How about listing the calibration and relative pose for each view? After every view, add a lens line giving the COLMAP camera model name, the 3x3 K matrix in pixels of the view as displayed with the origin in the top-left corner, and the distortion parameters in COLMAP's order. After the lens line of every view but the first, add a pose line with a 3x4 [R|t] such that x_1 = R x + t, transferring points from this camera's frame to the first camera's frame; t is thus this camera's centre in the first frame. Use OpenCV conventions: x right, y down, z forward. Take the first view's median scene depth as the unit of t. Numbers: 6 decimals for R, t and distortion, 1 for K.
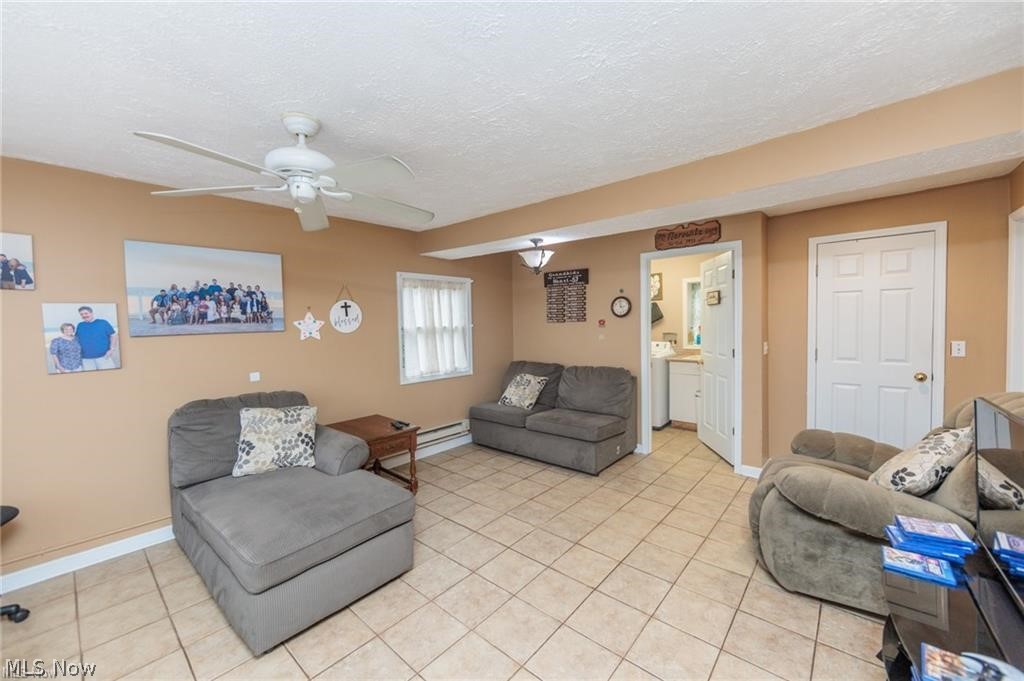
lens RADIAL K [[399.7, 0, 510.7], [0, 399.7, 336.8], [0, 0, 1]] dist [-0.001666, -0.000461]
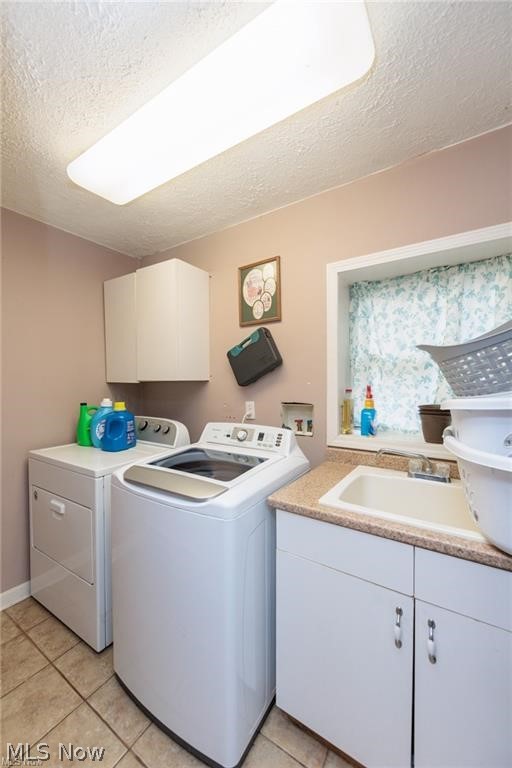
lens RADIAL K [[299.8, 0, 255.9], [0, 299.8, 386.2], [0, 0, 1]] dist [-0.001666, -0.000461]
pose [[0.989857, 0.014201, 0.141359, 0.315103], [-0.010010, 0.999490, -0.030315, -0.016556], [-0.141718, 0.028592, 0.989494, 0.708629]]
